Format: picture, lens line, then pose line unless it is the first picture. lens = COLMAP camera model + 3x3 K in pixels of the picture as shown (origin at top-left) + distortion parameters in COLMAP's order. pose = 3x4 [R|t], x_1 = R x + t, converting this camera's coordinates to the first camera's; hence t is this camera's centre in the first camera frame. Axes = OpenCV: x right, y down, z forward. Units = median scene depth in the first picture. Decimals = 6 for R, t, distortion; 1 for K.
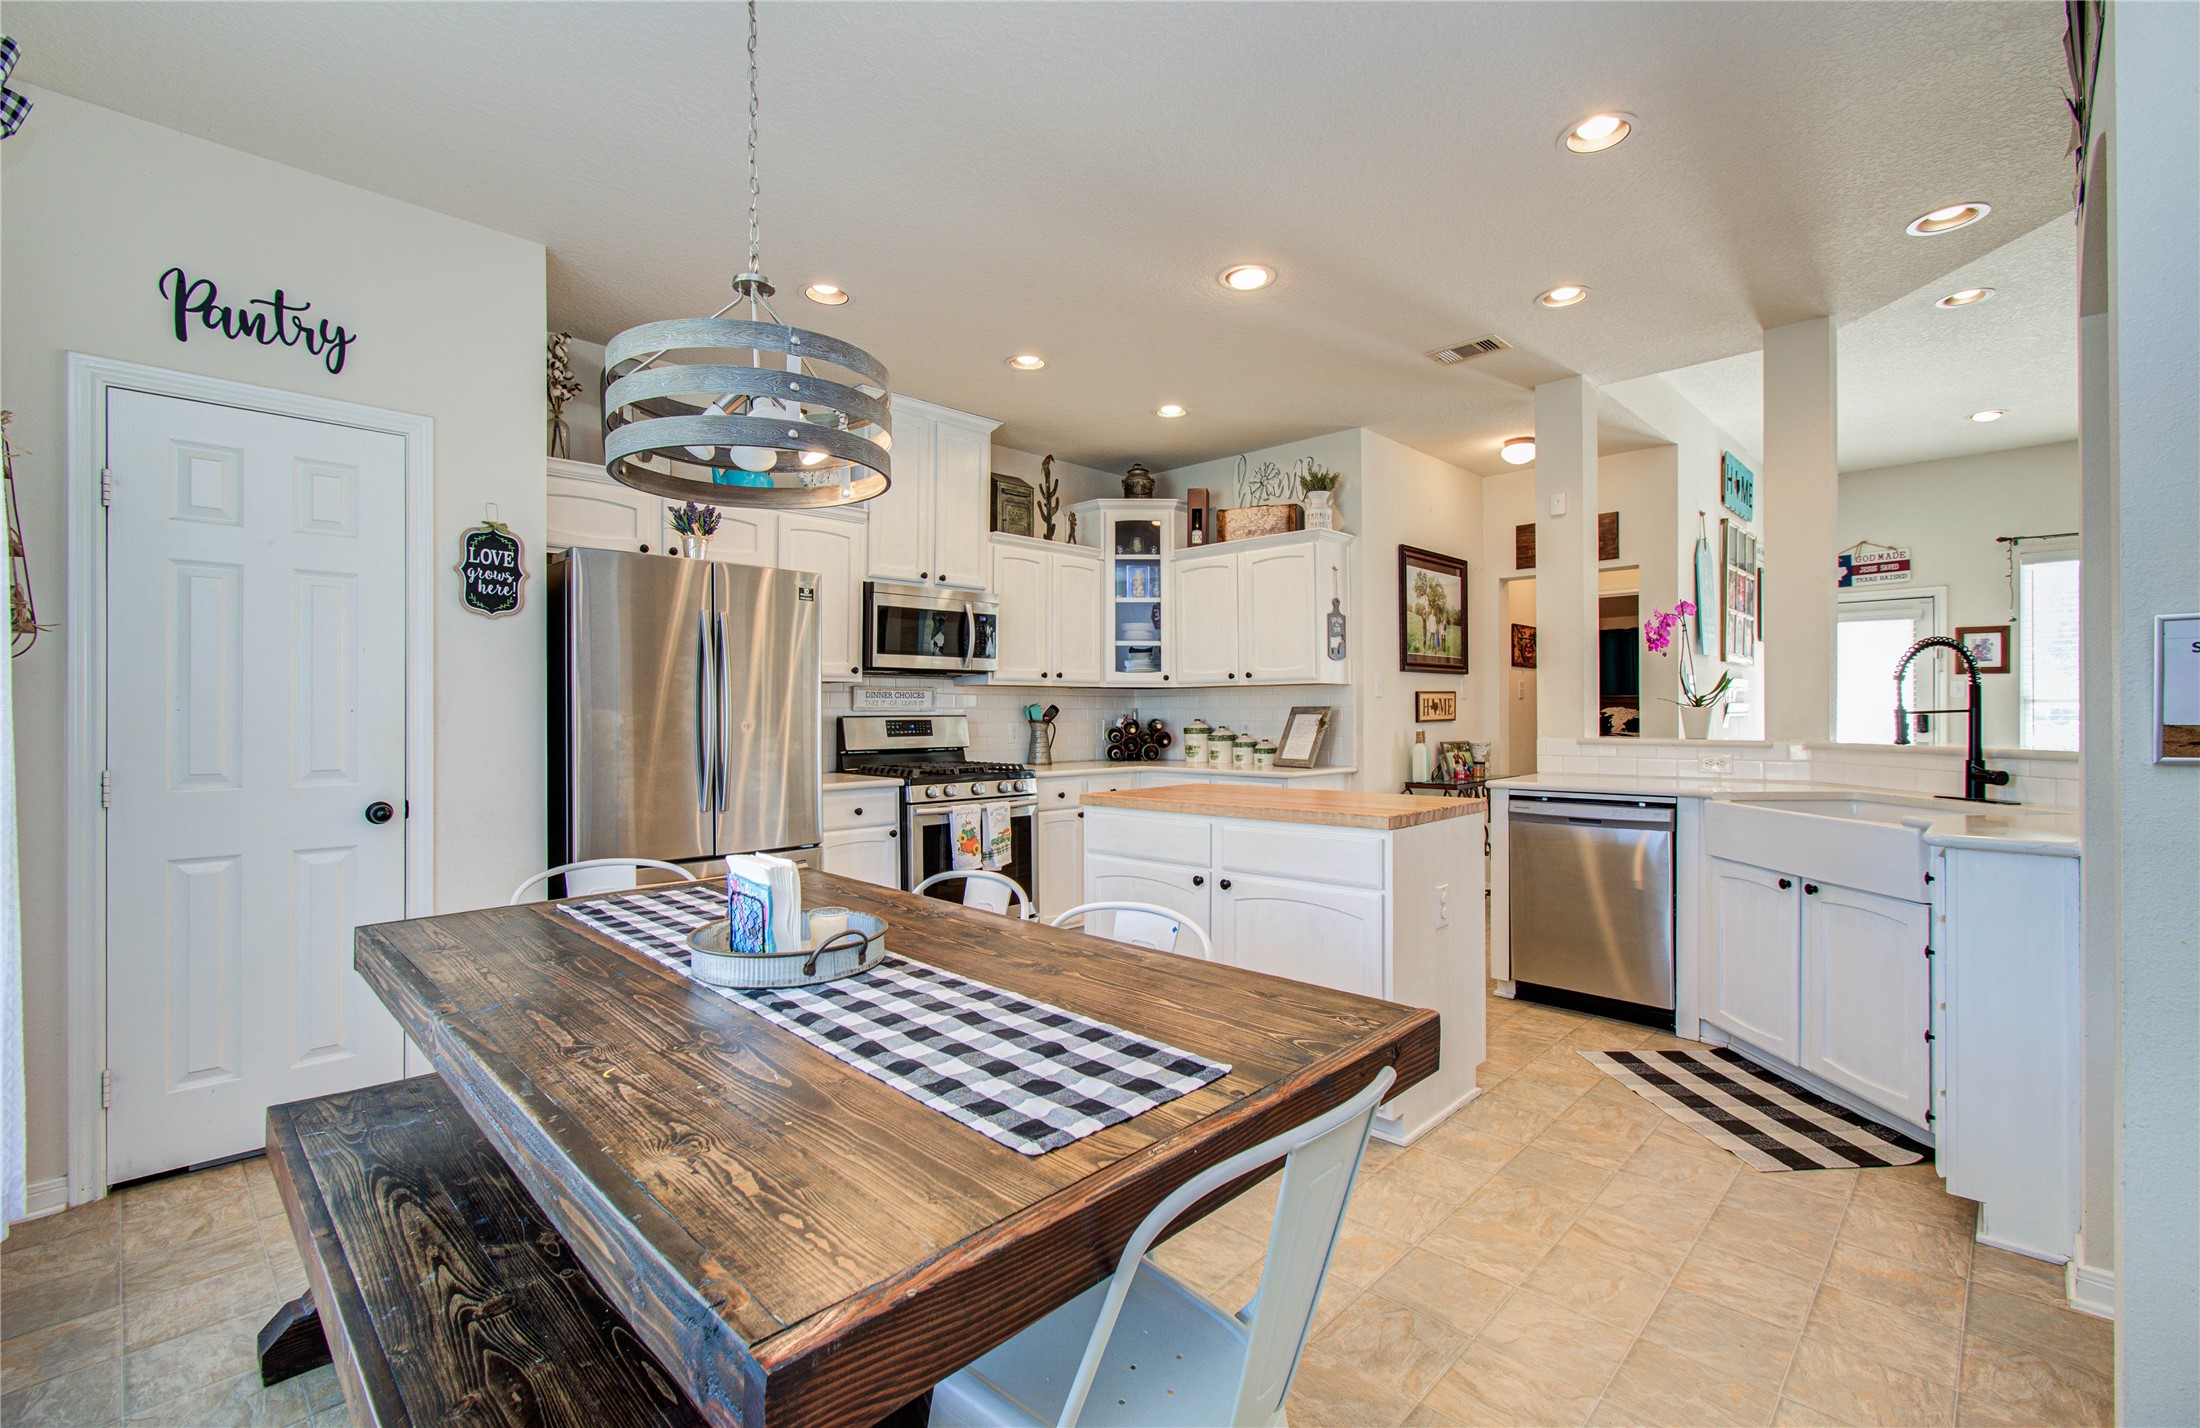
lens RADIAL K [[957.3, 0, 1158.6], [0, 957.3, 706.6], [0, 0, 1]] dist [-0.001430, 0.003026]
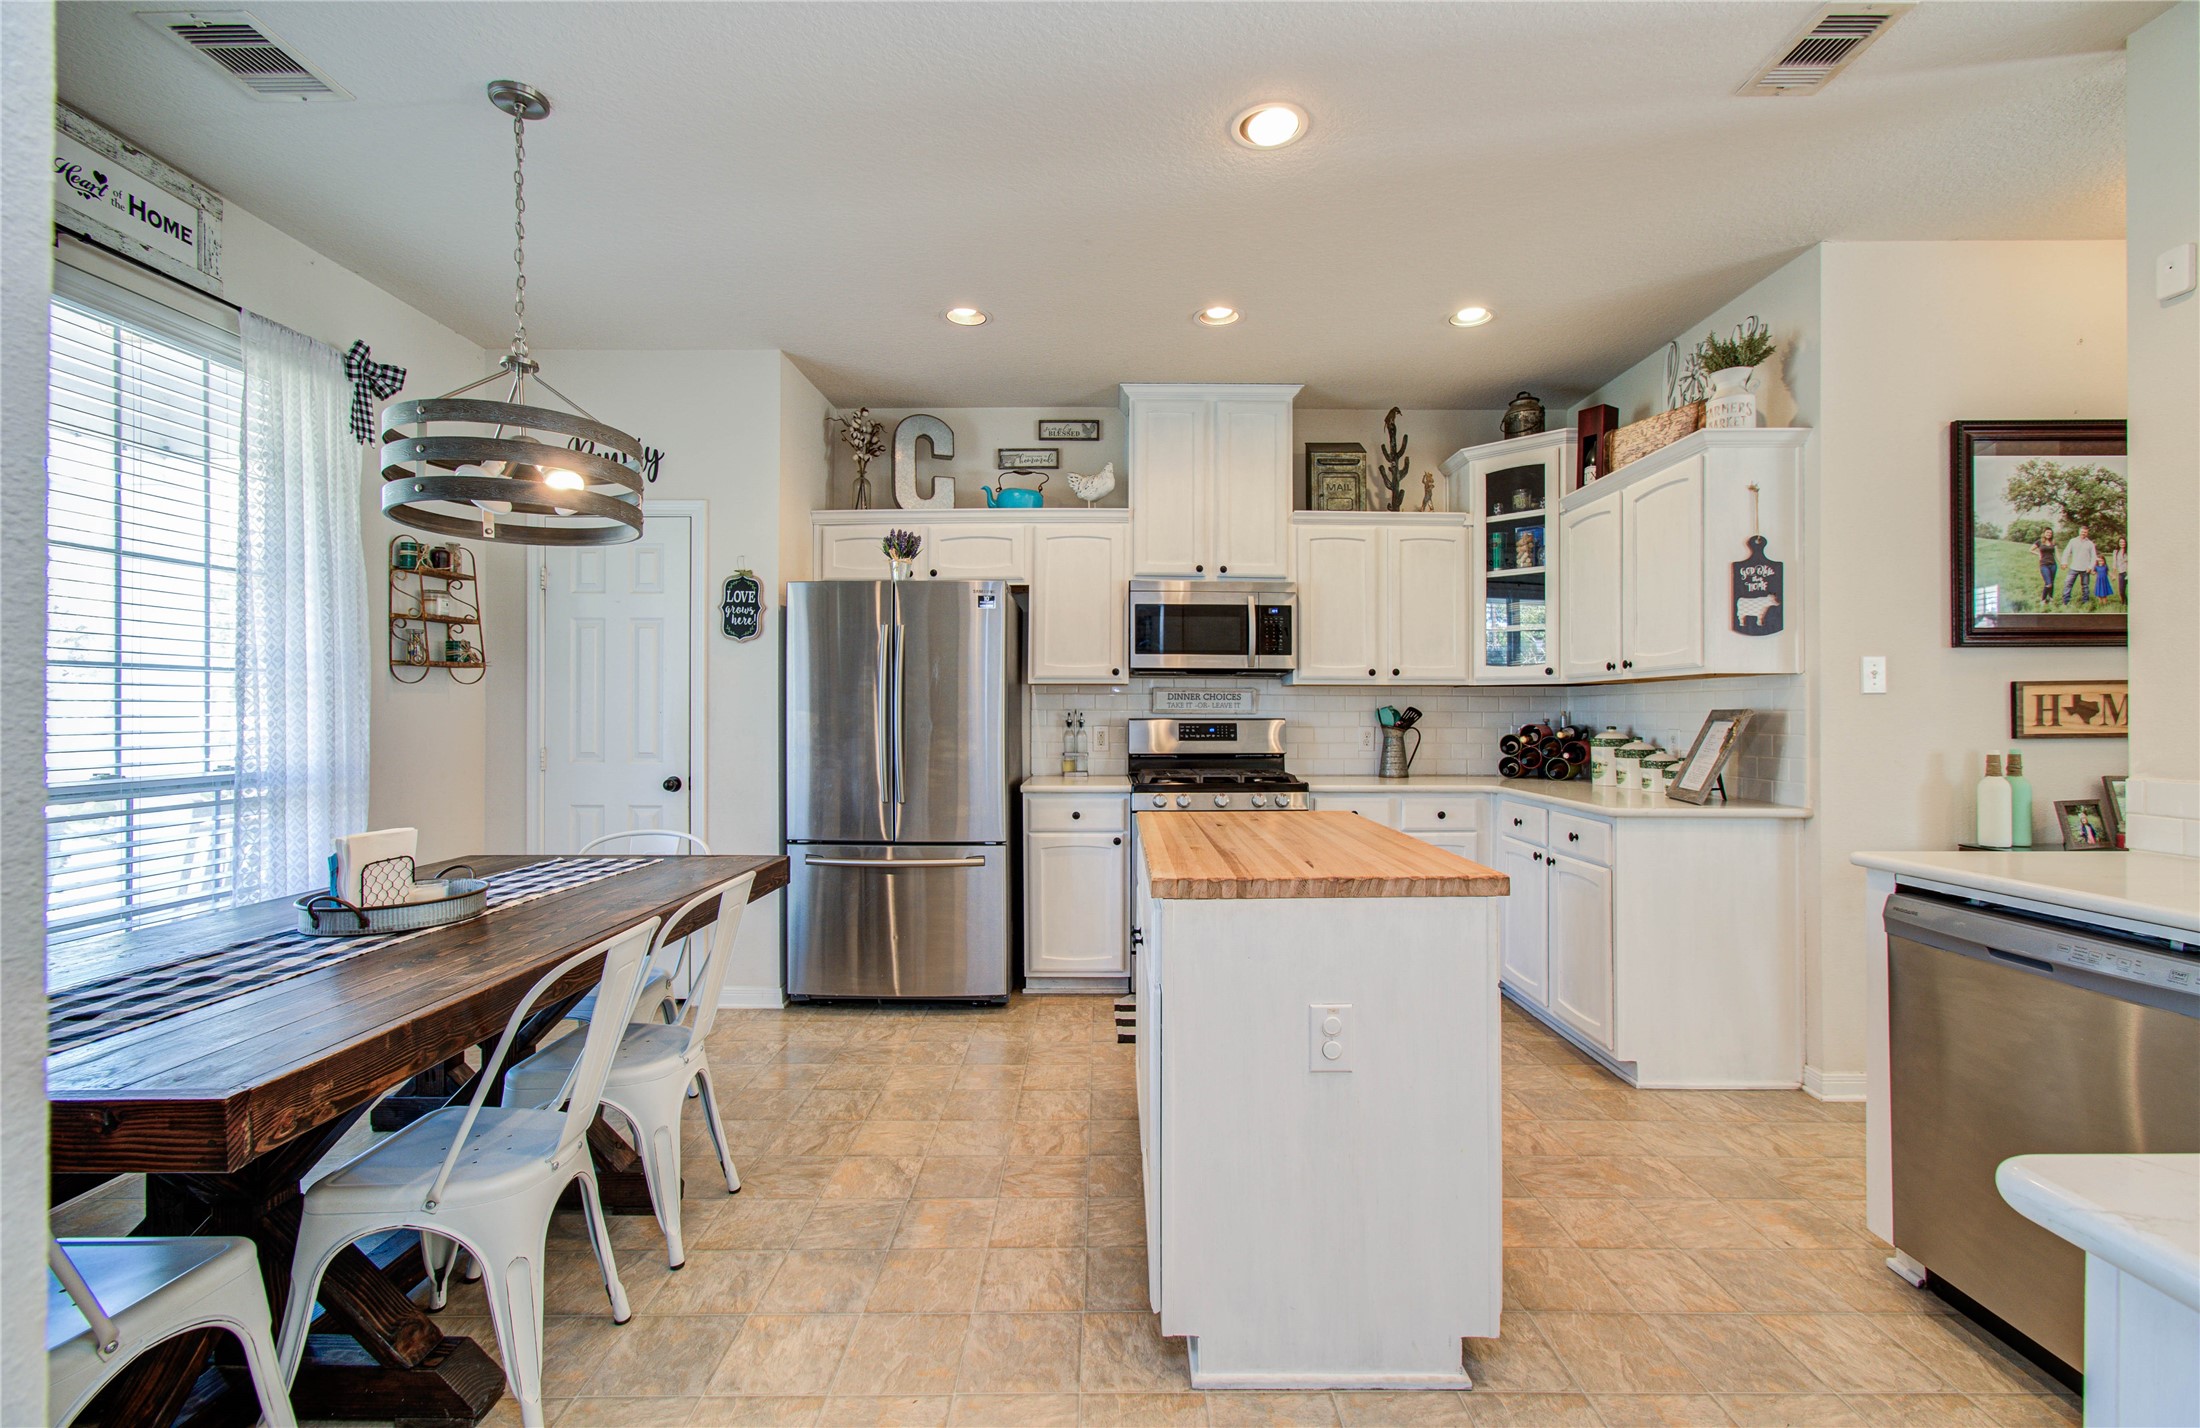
lens RADIAL K [[957.3, 0, 1100.3], [0, 957.3, 709.3], [0, 0, 1]] dist [-0.001430, 0.003026]
pose [[0.678311, 0.001385, -0.734774, 0.352671], [0.000064, 0.999998, 0.001944, -0.001501], [0.734775, -0.001366, 0.678309, 0.265292]]
